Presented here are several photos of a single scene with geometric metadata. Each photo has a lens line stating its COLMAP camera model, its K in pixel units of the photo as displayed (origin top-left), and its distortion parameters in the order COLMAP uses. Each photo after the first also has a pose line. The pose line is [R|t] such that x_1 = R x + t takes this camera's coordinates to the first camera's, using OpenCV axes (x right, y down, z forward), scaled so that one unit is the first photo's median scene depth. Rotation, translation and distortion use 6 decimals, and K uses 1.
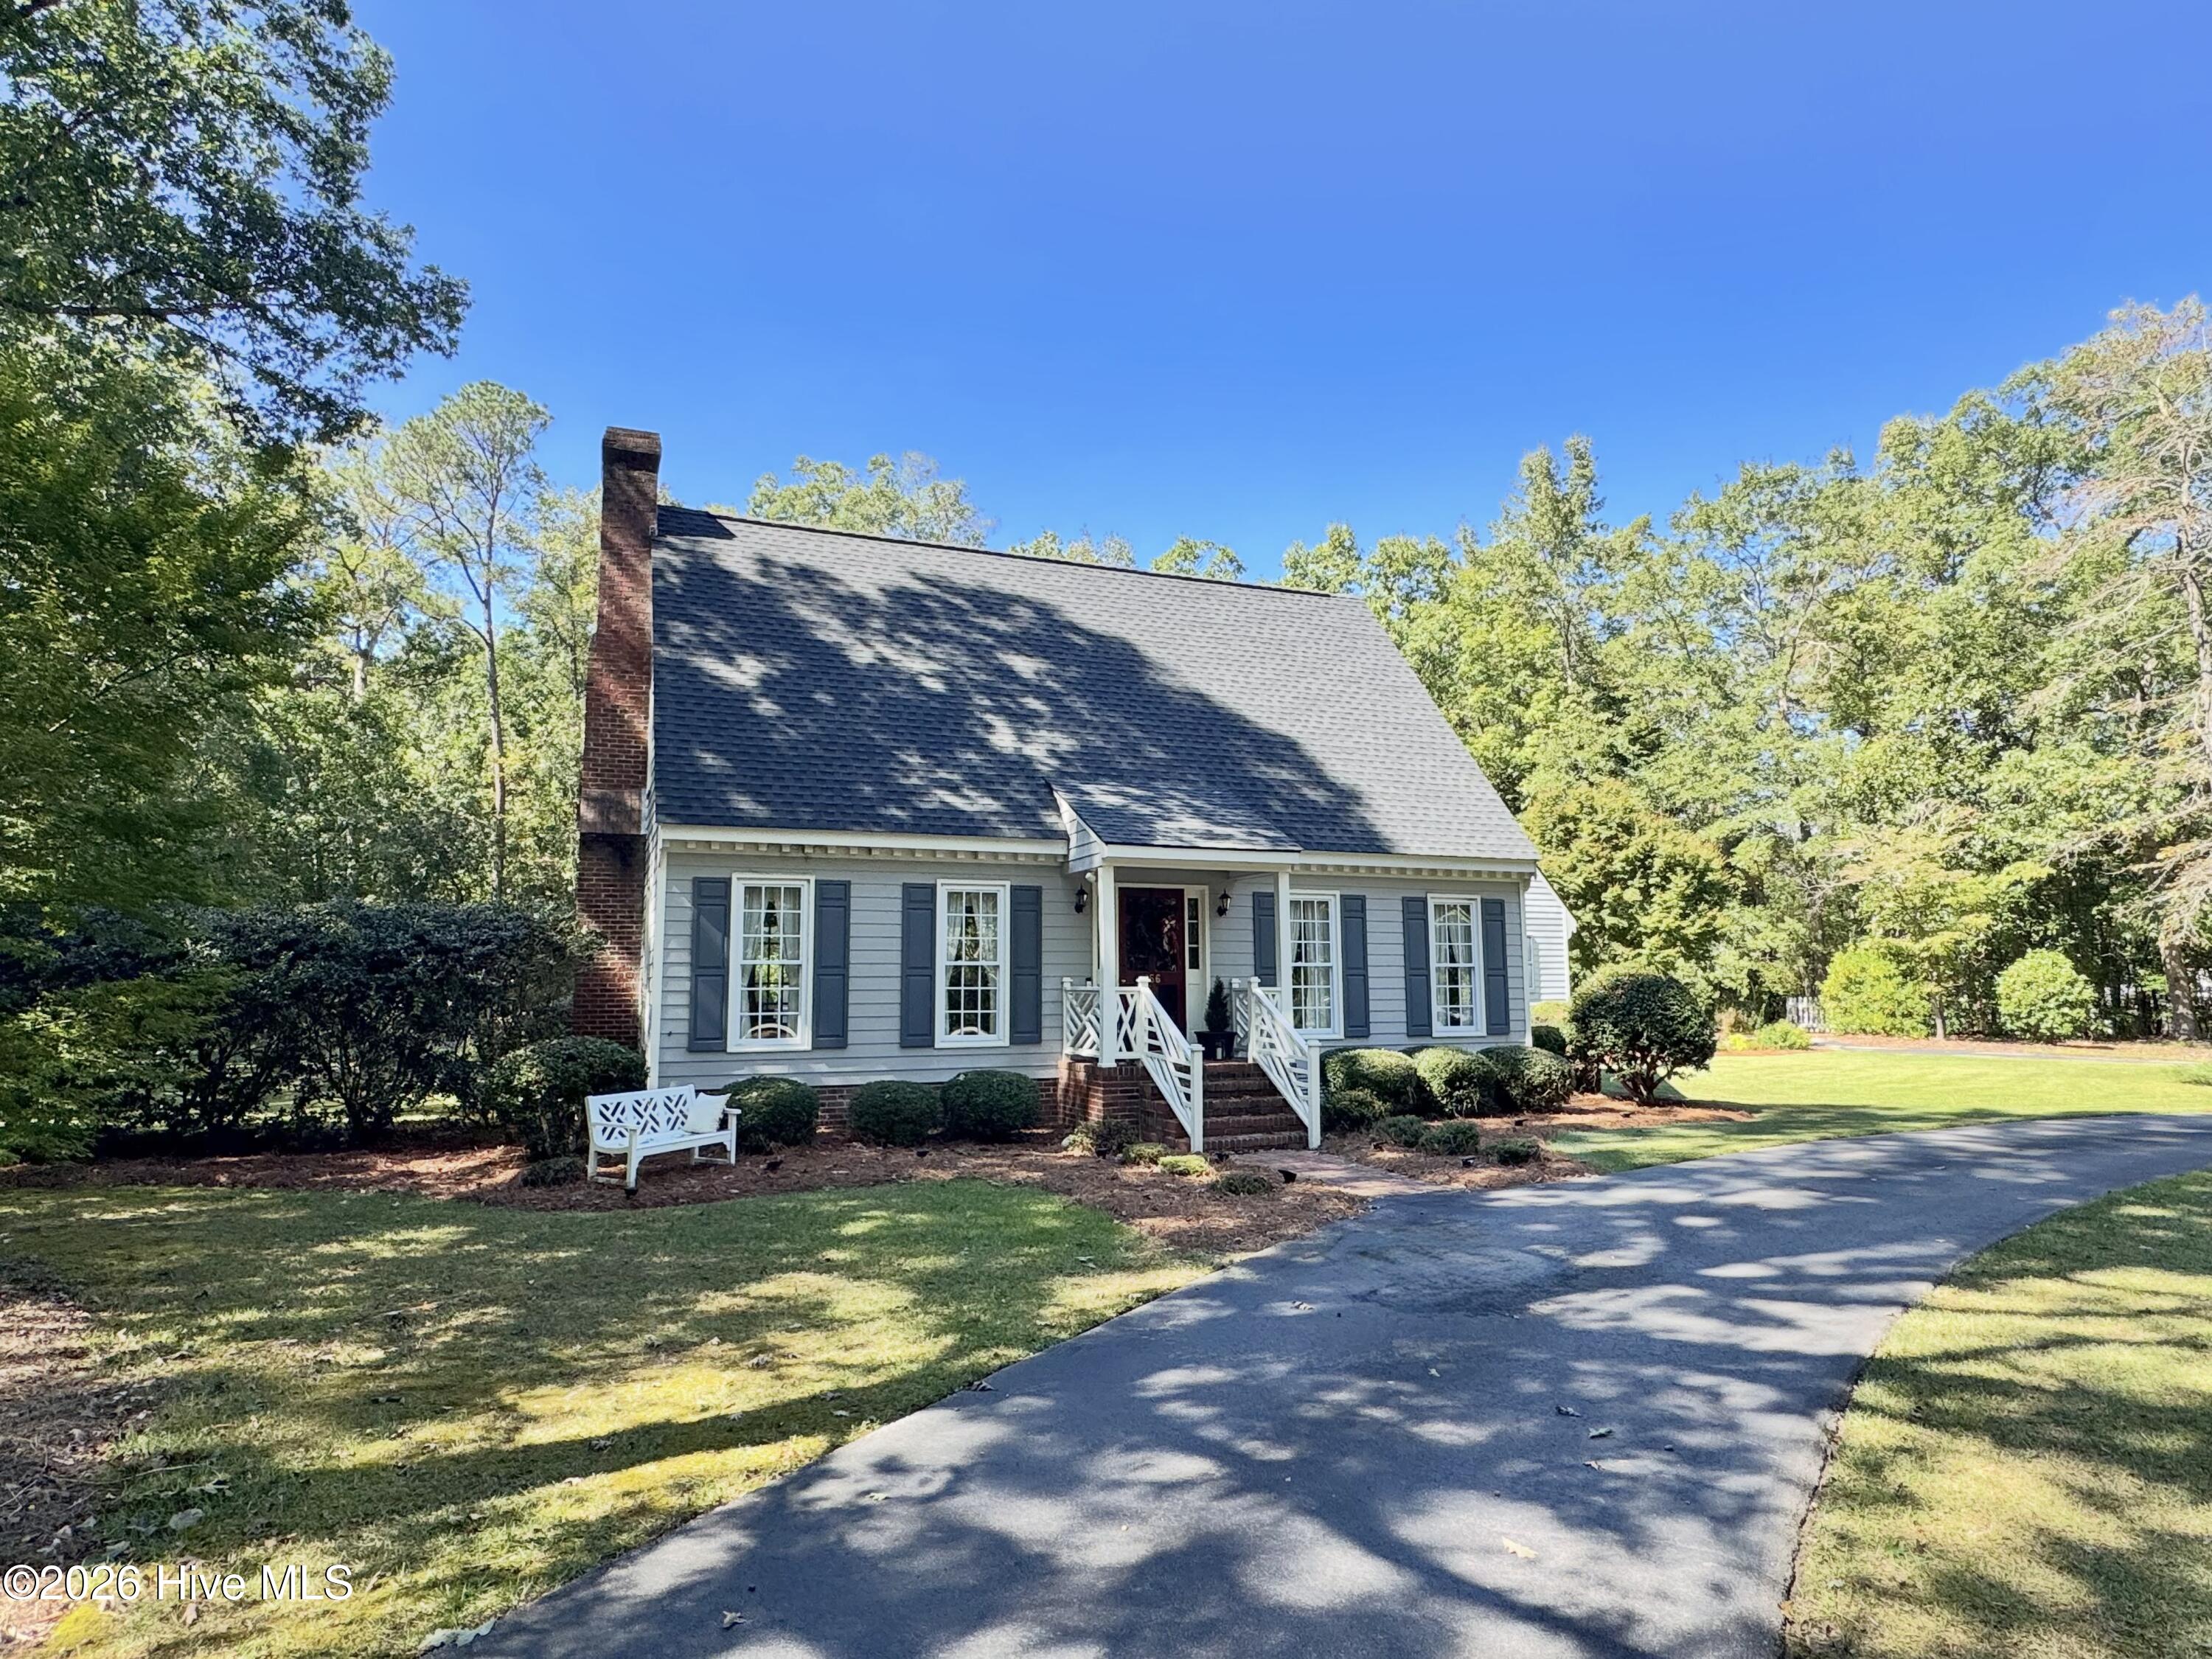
lens RADIAL K [[1295.6, 0, 1106.0], [0, 1295.6, 829.5], [0, 0, 1]] dist [0.028964, 0.000189]
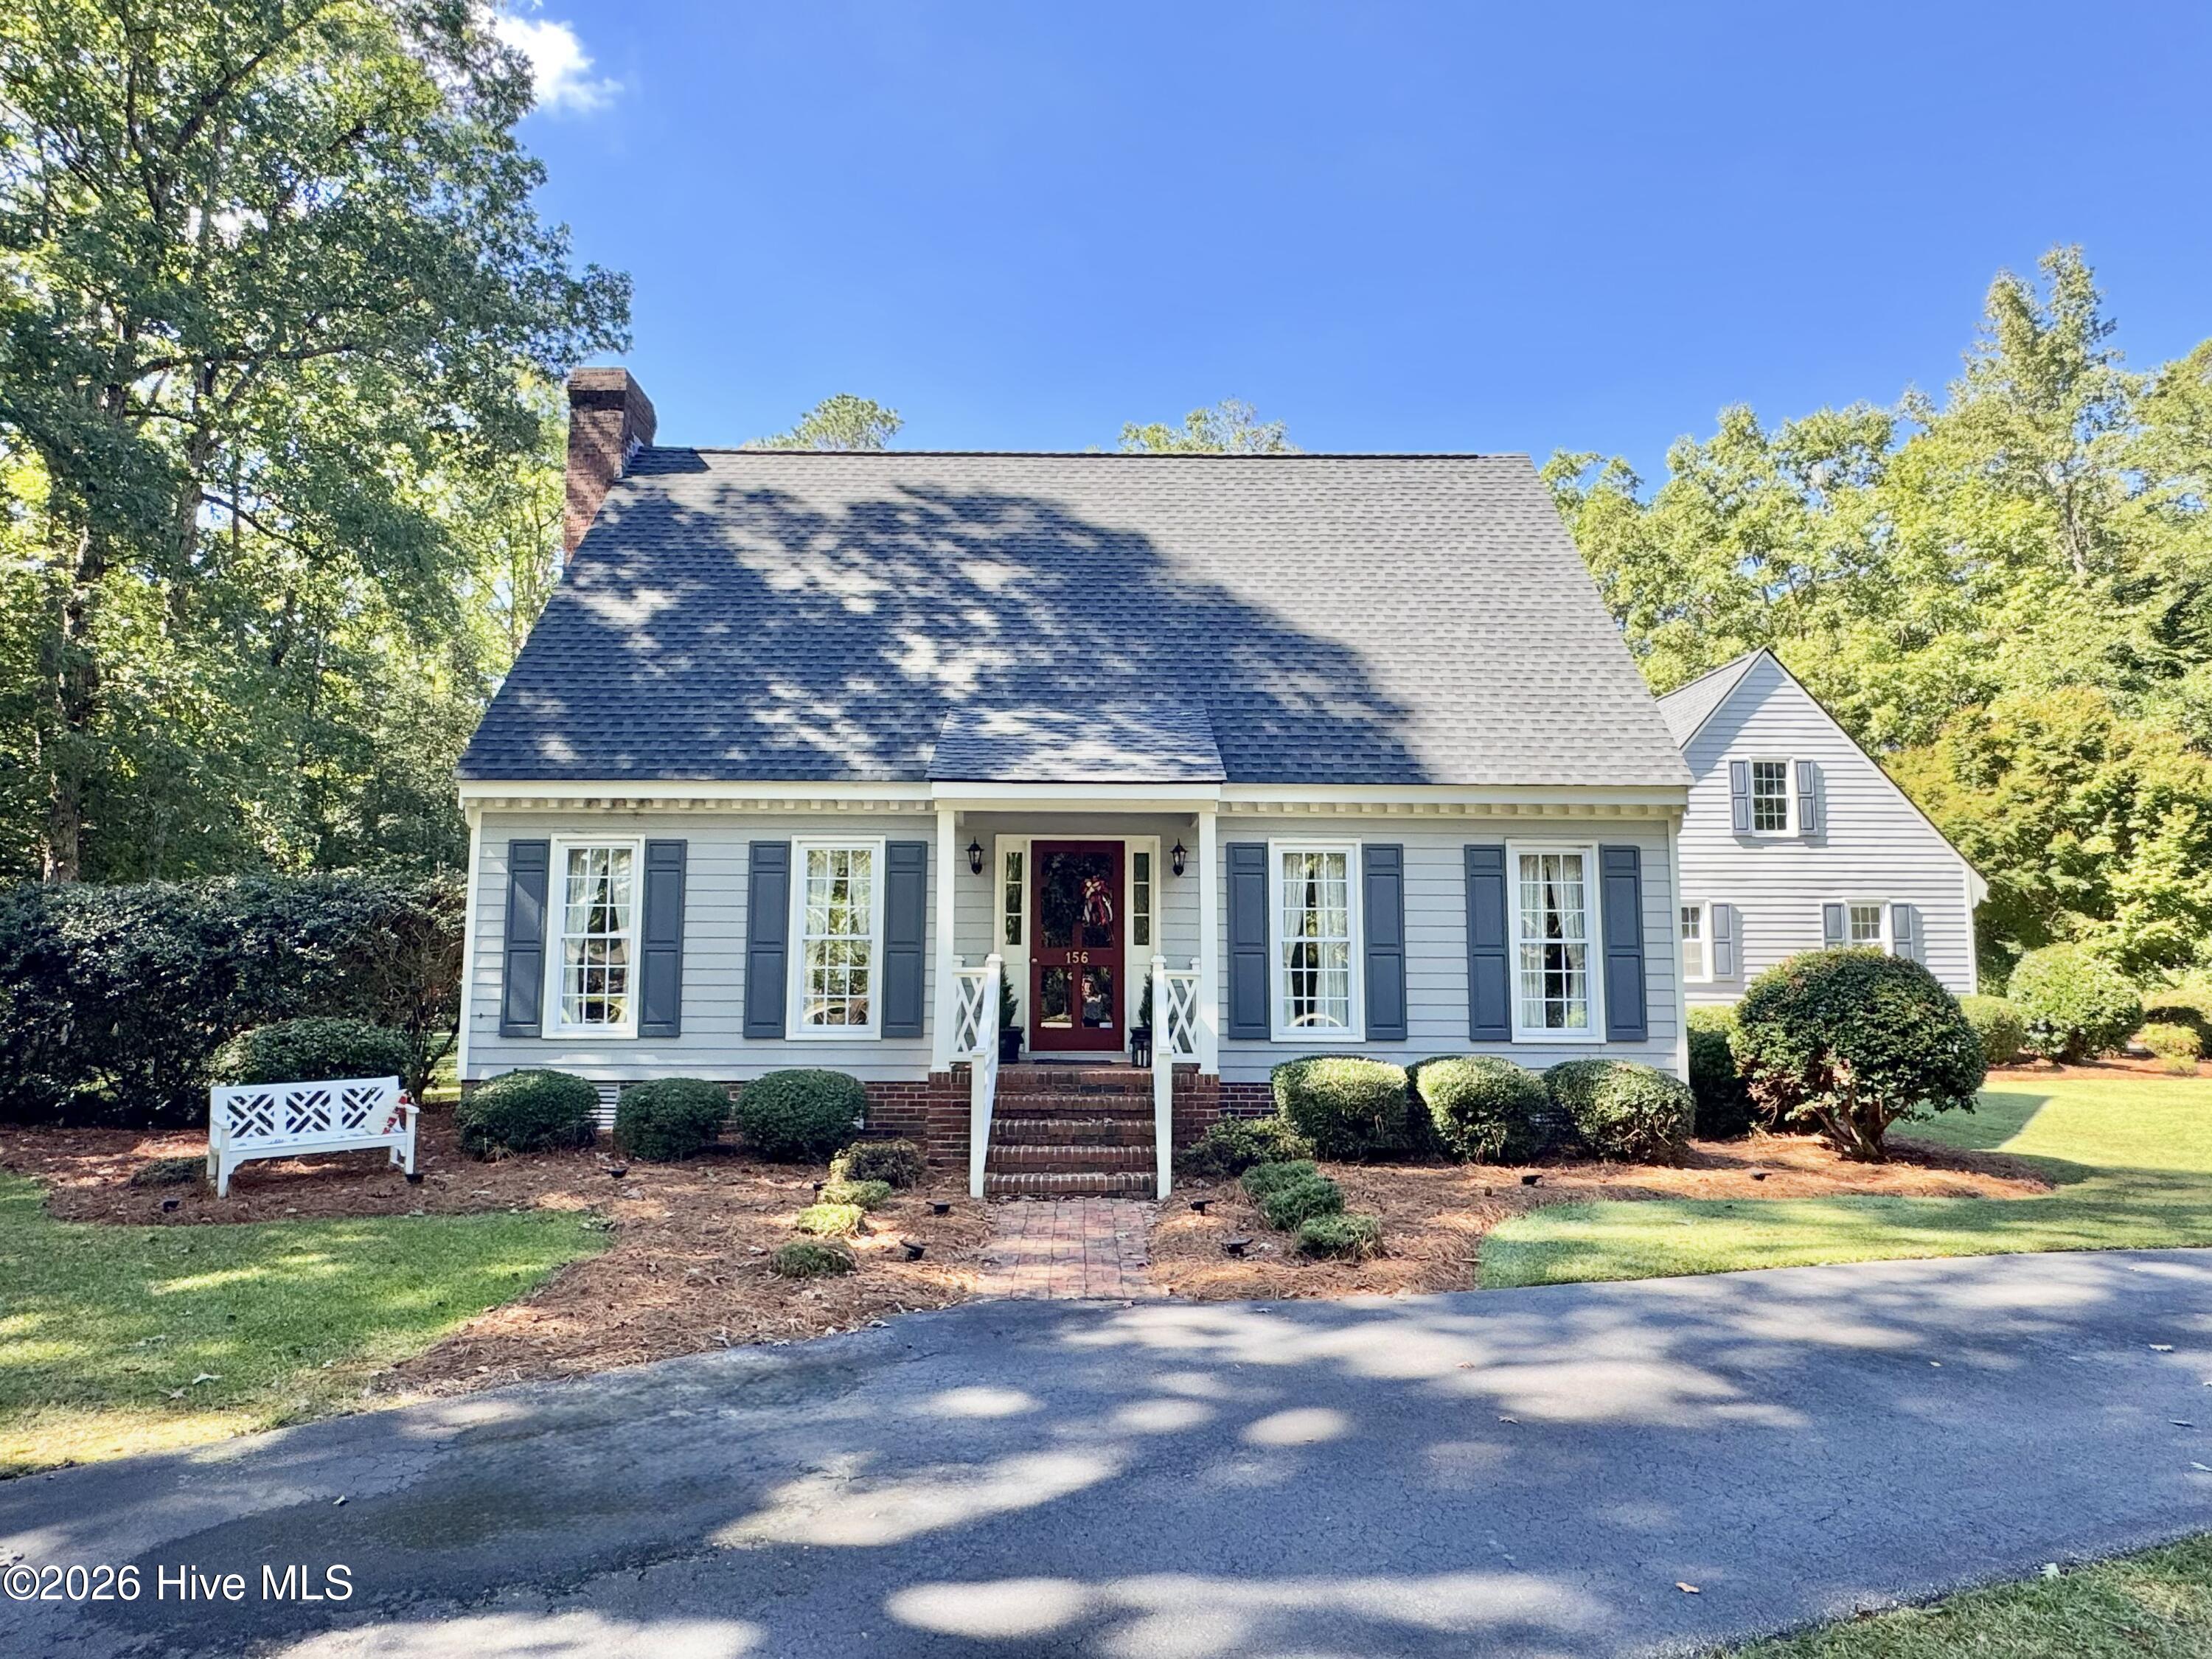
lens RADIAL K [[1280.0, 0, 1106.0], [0, 1280.0, 829.5], [0, 0, 1]] dist [0.003420, 0.003049]
pose [[0.927658, -0.031327, -0.372115, 0.303095], [0.036748, 0.999297, 0.007483, 0.030647], [0.371619, -0.020616, 0.928156, 0.272731]]
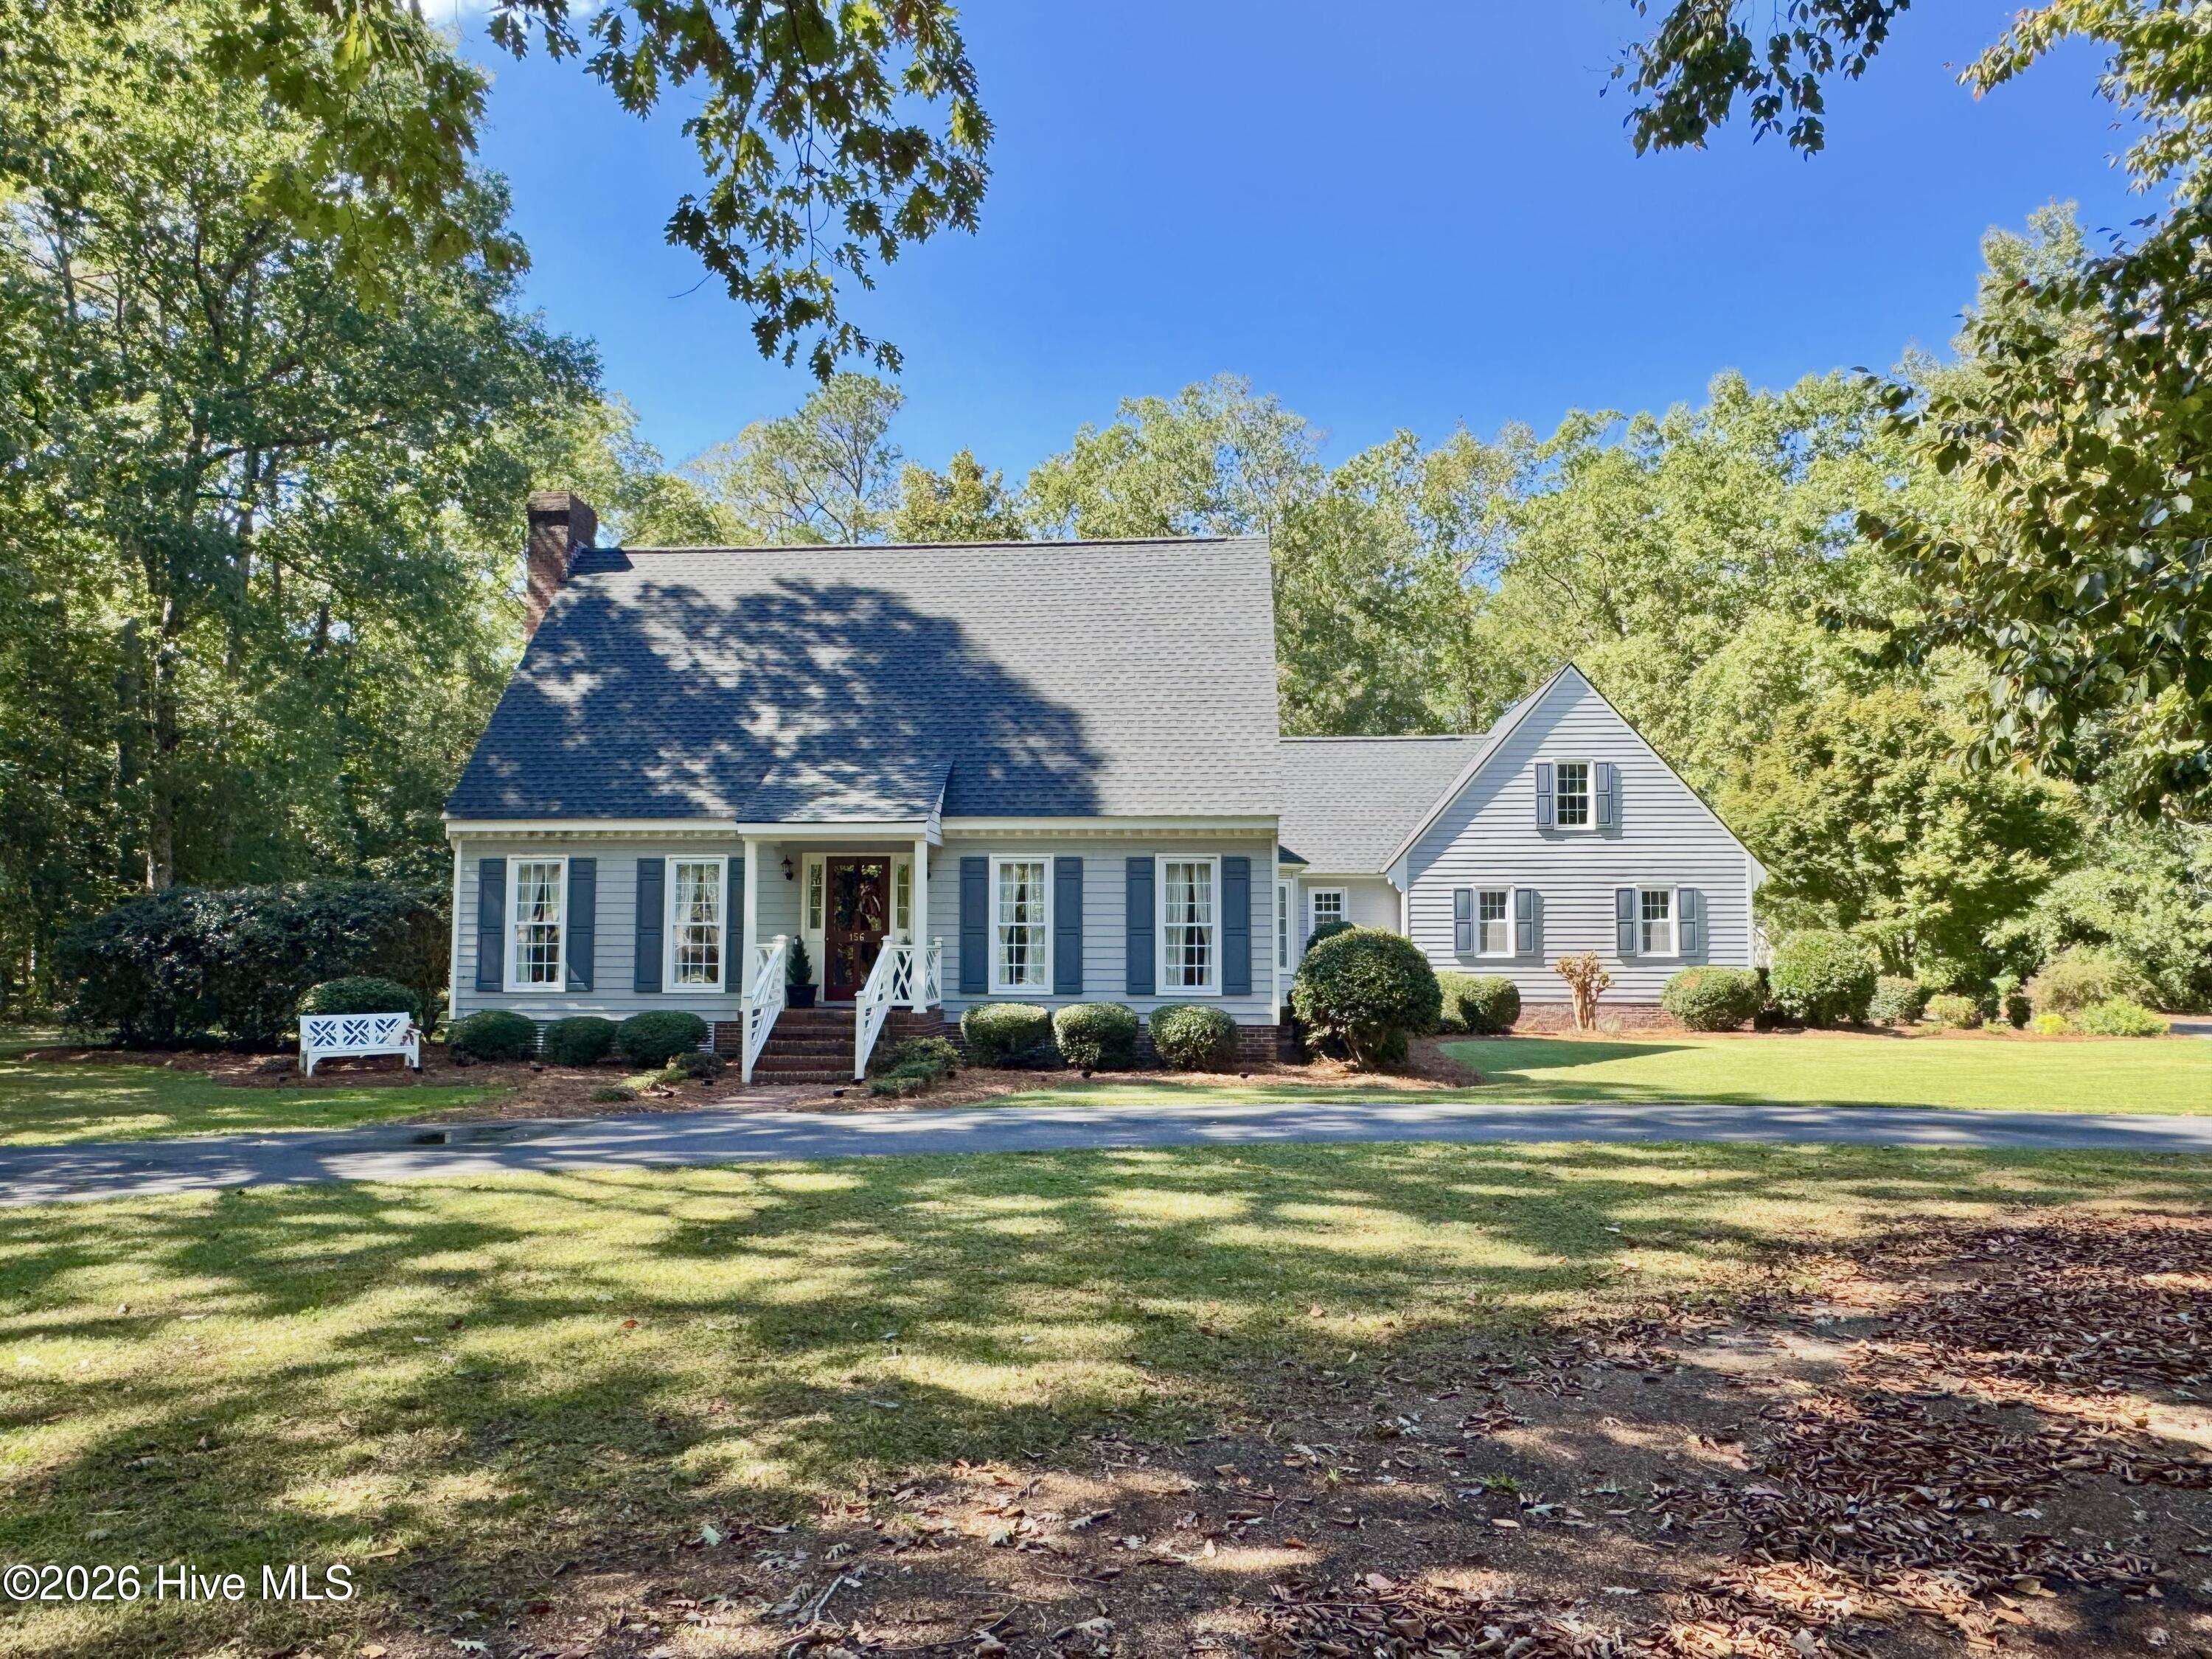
lens RADIAL K [[1492.6, 0, 1106.0], [0, 1492.6, 829.5], [0, 0, 1]] dist [0.026038, -0.002445]
pose [[0.891725, -0.028072, -0.451706, 0.730332], [0.047771, 0.998337, 0.032263, -0.008305], [0.450050, -0.050348, 0.891583, -0.044912]]
